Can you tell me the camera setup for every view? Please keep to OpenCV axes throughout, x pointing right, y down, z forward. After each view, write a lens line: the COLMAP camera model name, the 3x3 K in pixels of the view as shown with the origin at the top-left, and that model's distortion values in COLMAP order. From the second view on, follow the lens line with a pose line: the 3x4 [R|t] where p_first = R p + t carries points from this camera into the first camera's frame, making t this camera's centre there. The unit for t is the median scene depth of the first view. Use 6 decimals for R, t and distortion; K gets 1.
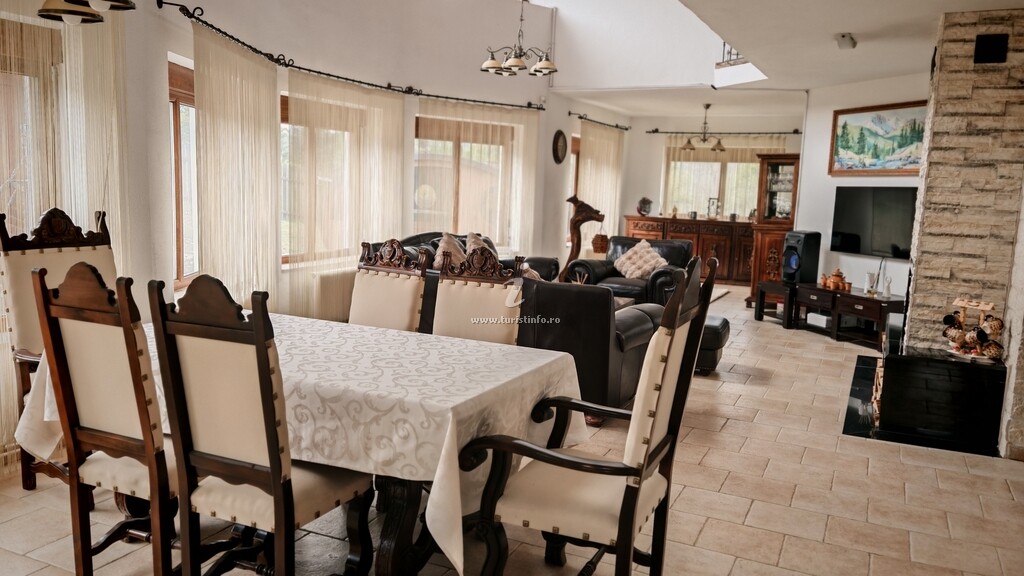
lens RADIAL K [[786.9, 0, 512.0], [0, 786.9, 288.0], [0, 0, 1]] dist [0.061723, -0.065578]
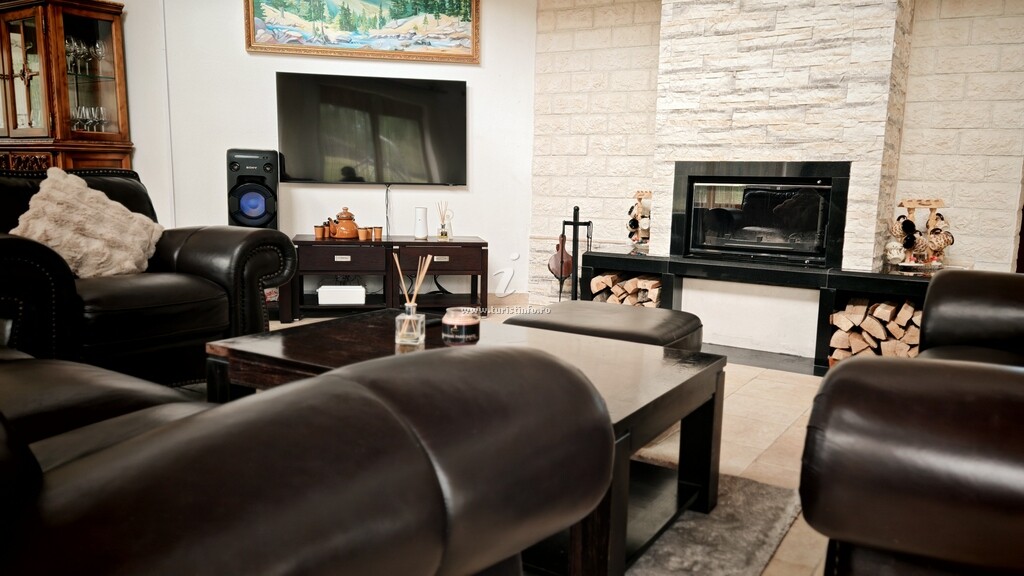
lens RADIAL K [[786.9, 0, 512.0], [0, 786.9, 288.0], [0, 0, 1]] dist [0.061723, -0.065578]
pose [[0.132446, -0.175864, 0.975464, -0.182101], [0.105654, 0.981032, 0.162523, -0.049056], [-0.985543, 0.081536, 0.148514, 0.784950]]
